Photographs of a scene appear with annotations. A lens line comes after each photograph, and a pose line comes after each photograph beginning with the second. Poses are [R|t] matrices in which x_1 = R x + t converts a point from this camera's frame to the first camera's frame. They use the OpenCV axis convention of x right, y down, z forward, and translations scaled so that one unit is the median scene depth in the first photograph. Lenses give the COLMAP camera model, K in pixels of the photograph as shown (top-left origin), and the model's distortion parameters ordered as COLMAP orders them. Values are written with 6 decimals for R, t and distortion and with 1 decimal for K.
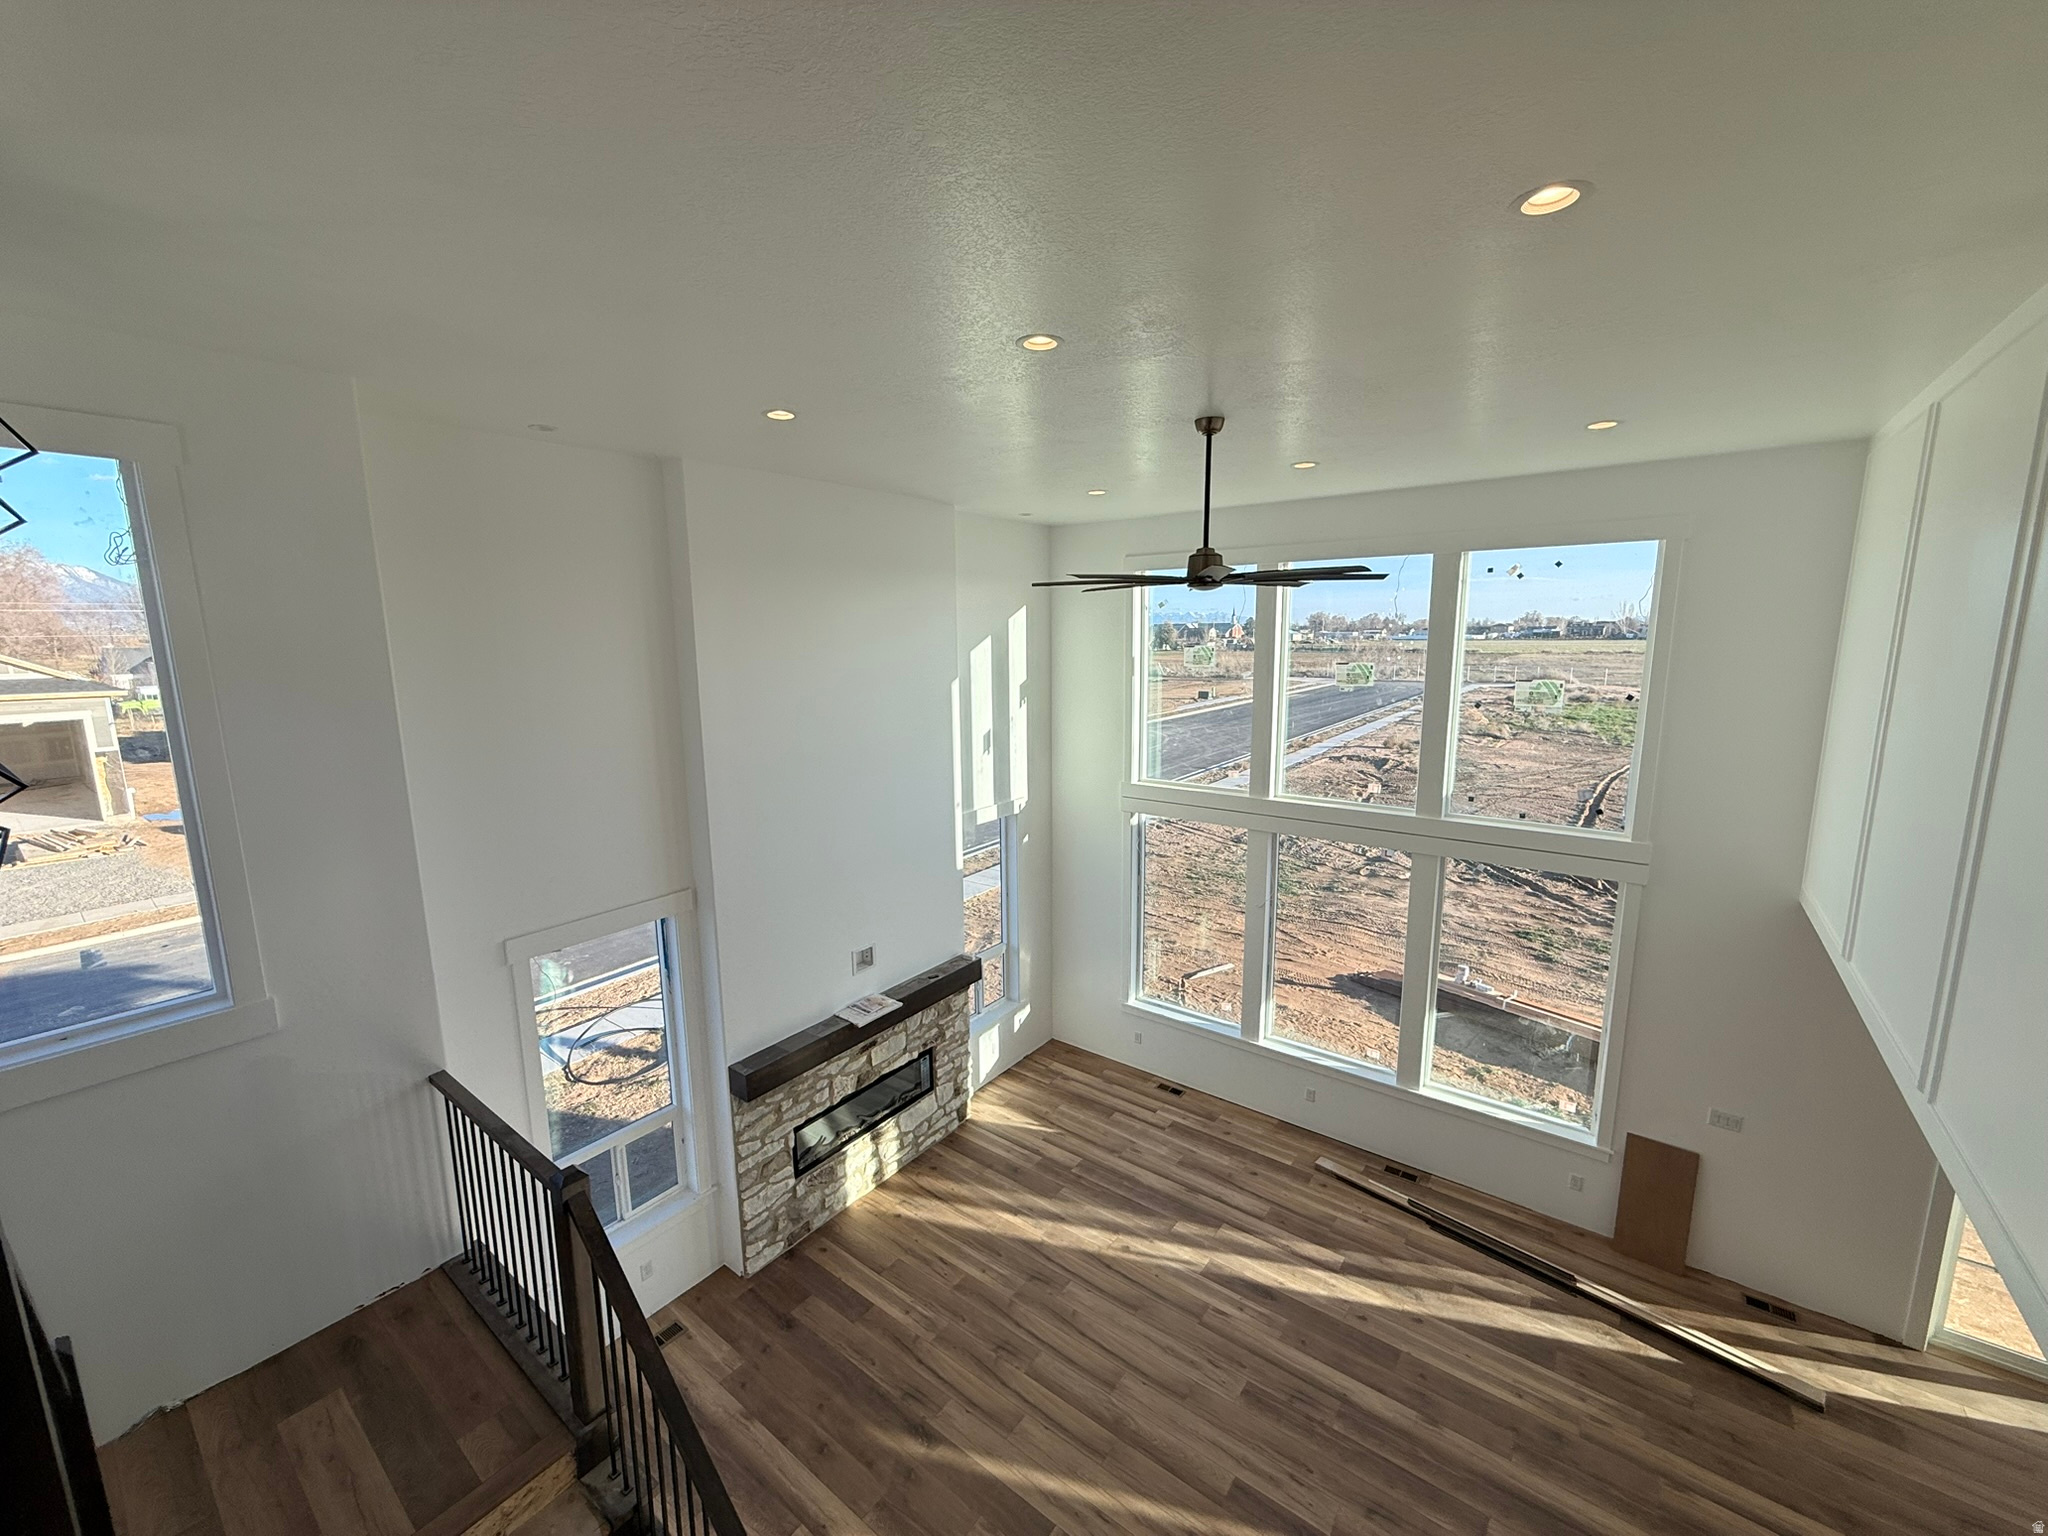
lens RADIAL K [[810.7, 0, 1021.3], [0, 810.7, 769.4], [0, 0, 1]] dist [-0.001315, 0.000029]
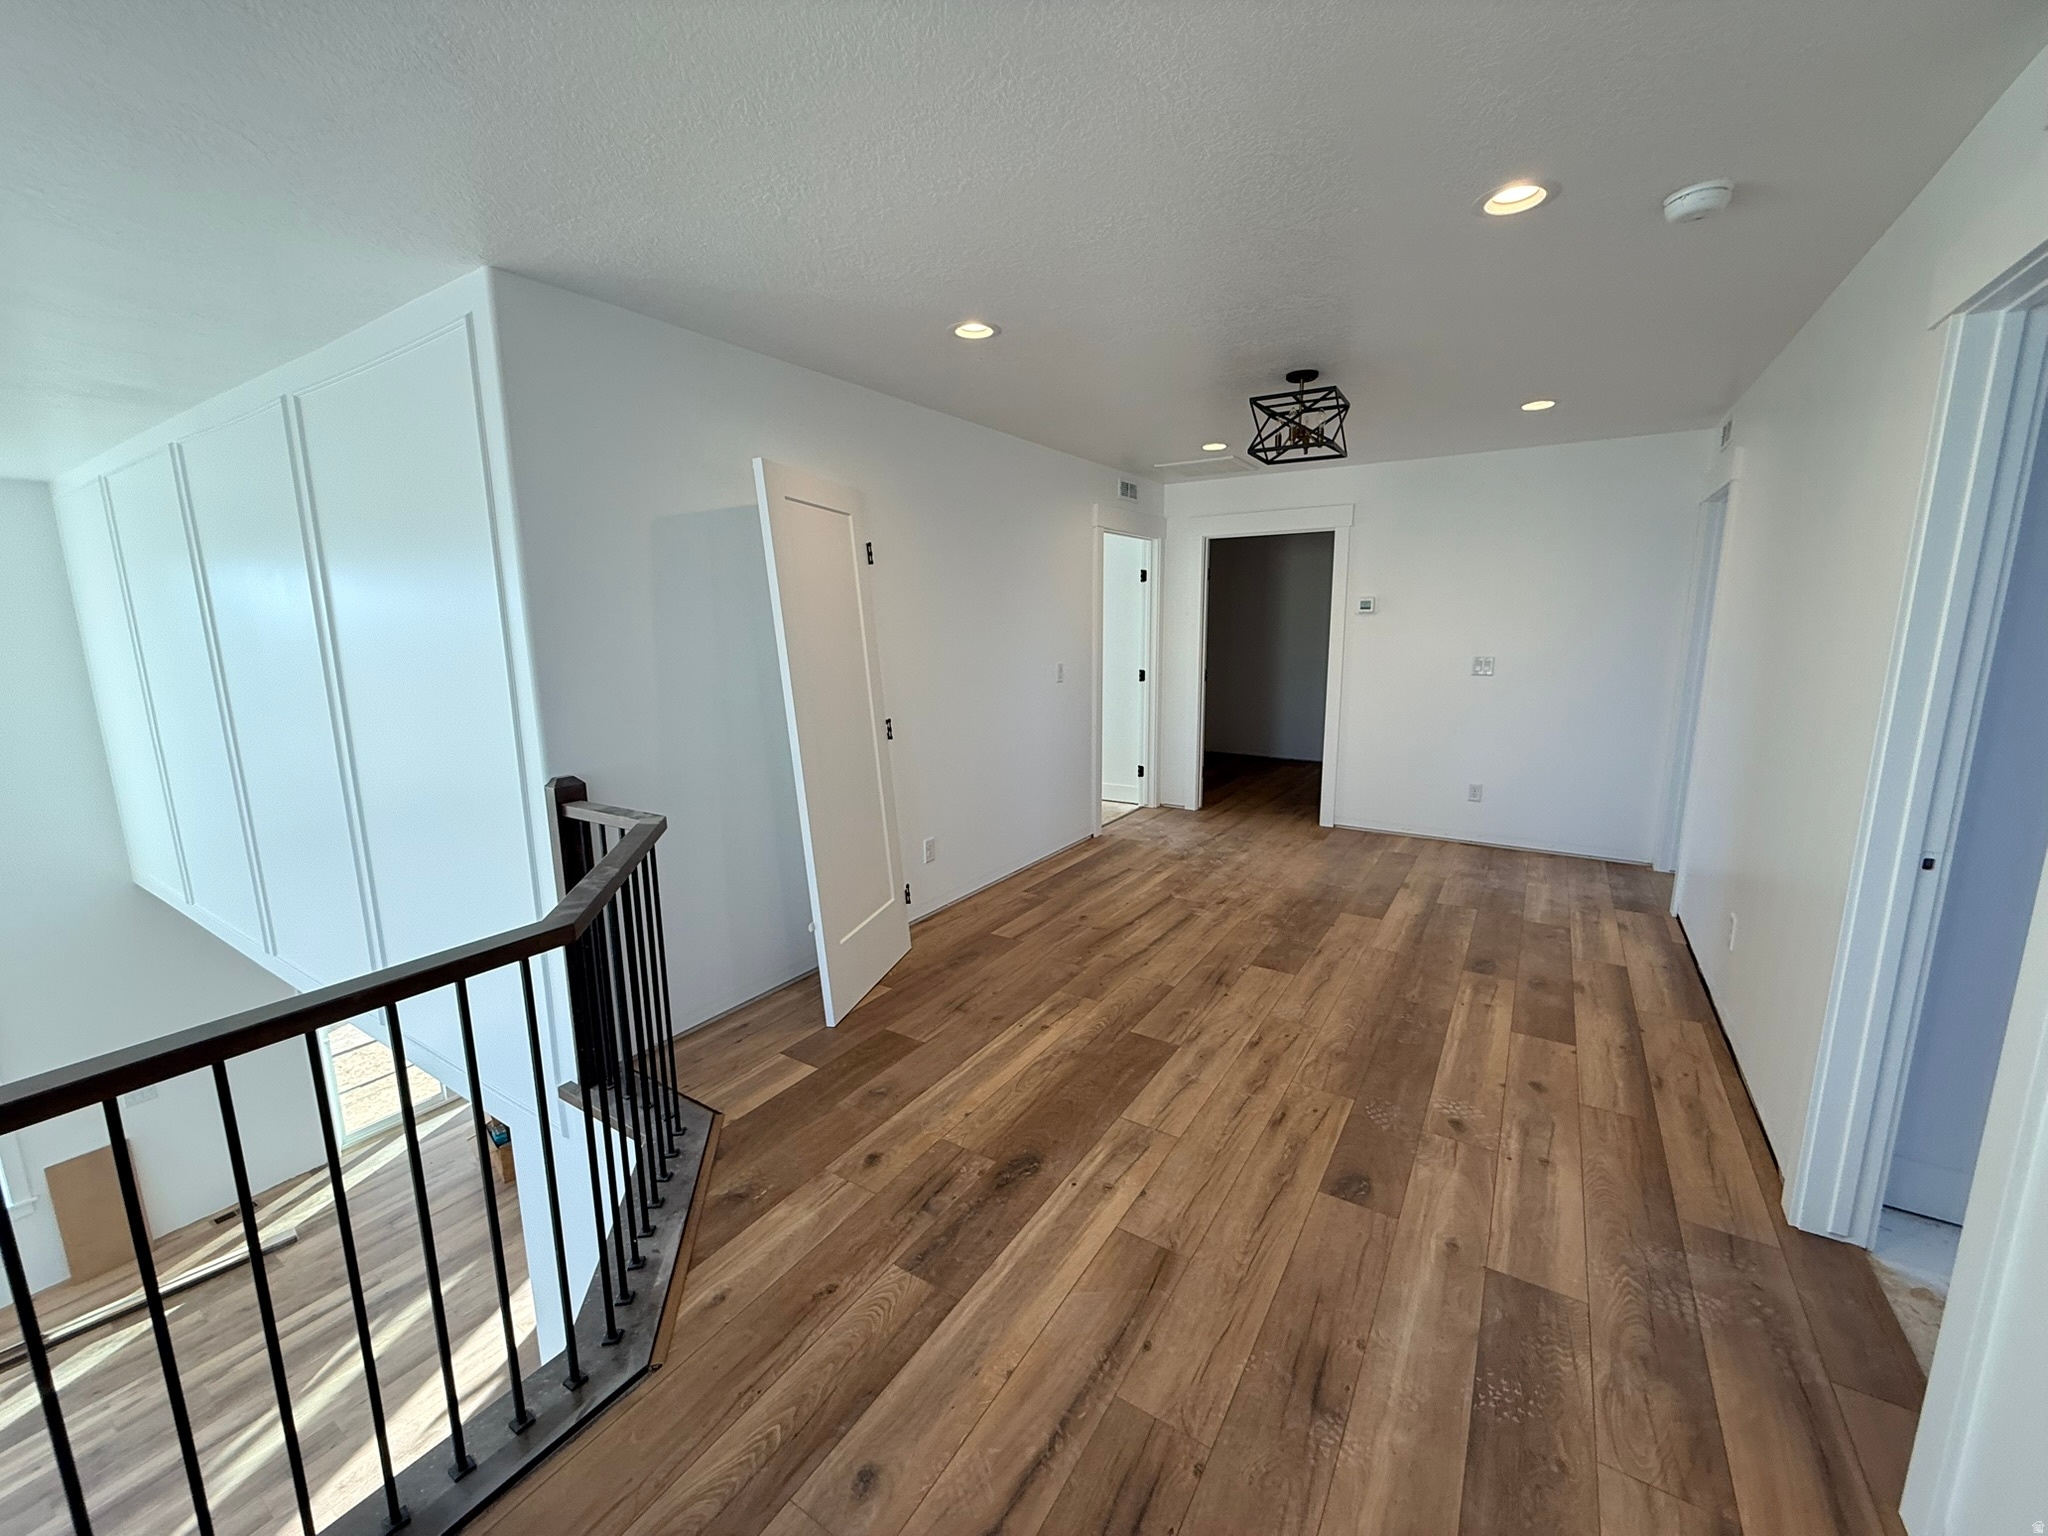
lens RADIAL K [[810.7, 0, 1007.8], [0, 810.7, 768.2], [0, 0, 1]] dist [-0.001315, 0.000029]
pose [[-0.075209, -0.167734, 0.982959, -0.196399], [0.177333, 0.967789, 0.178713, 0.017061], [-0.981273, 0.187752, -0.043042, -0.166557]]
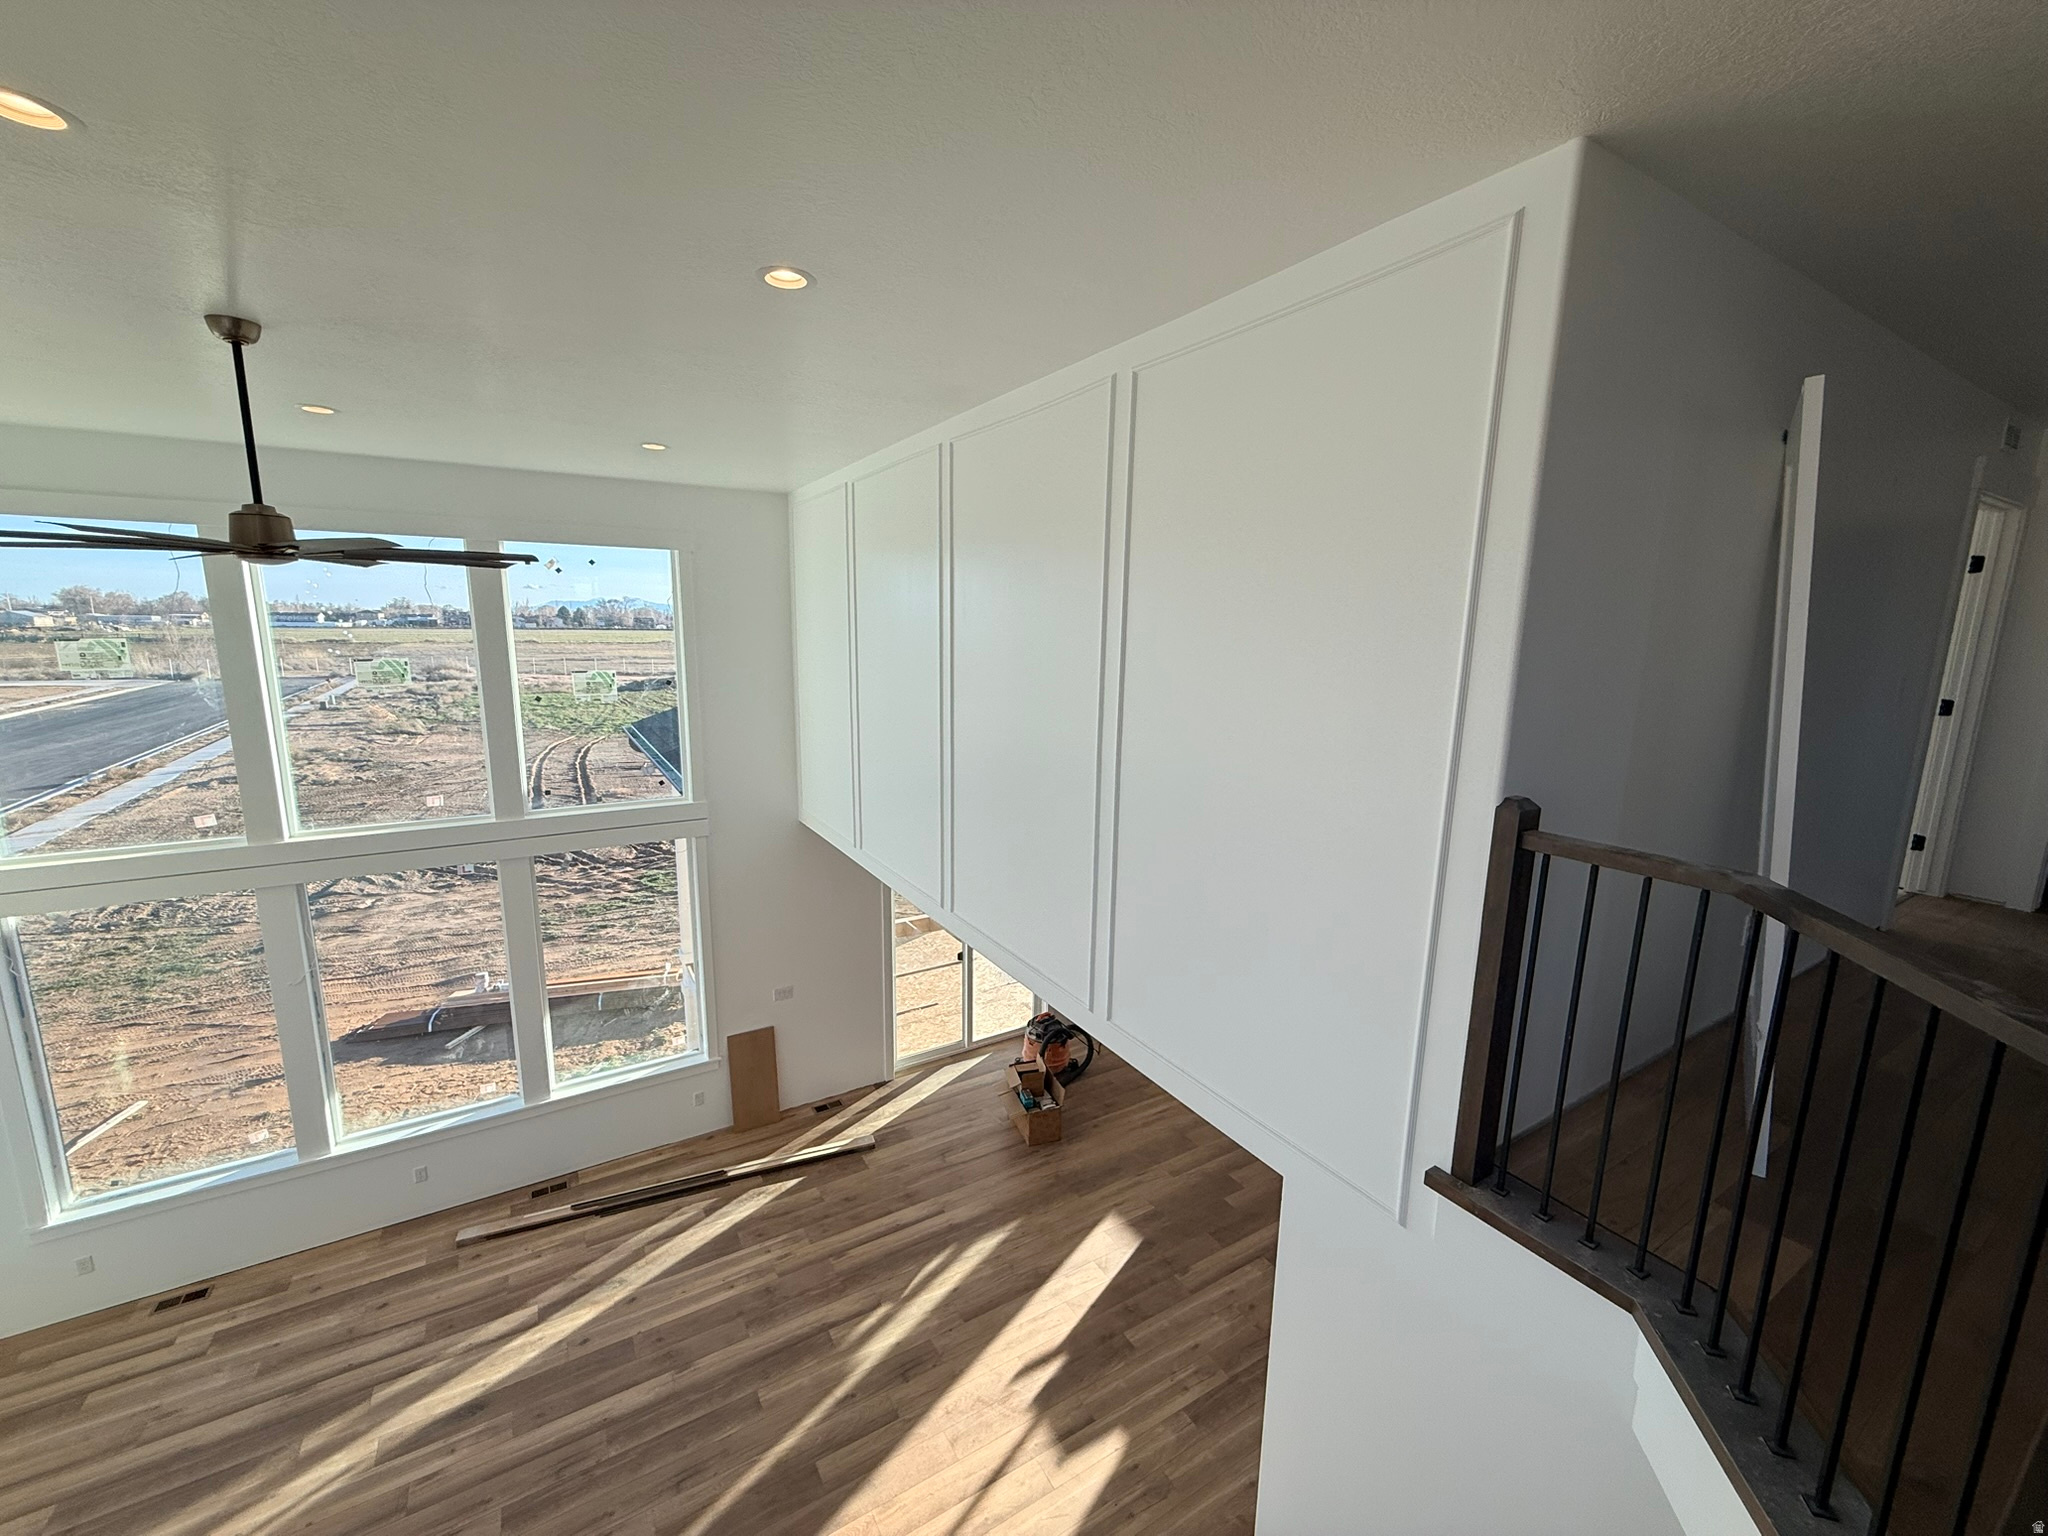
lens RADIAL K [[810.7, 0, 1016.9], [0, 810.7, 767.5], [0, 0, 1]] dist [-0.001315, 0.000029]
pose [[0.366747, -0.147718, 0.918518, -0.148131], [0.137636, 0.985064, 0.103464, -0.017628], [-0.920083, 0.088476, 0.381601, 0.089751]]
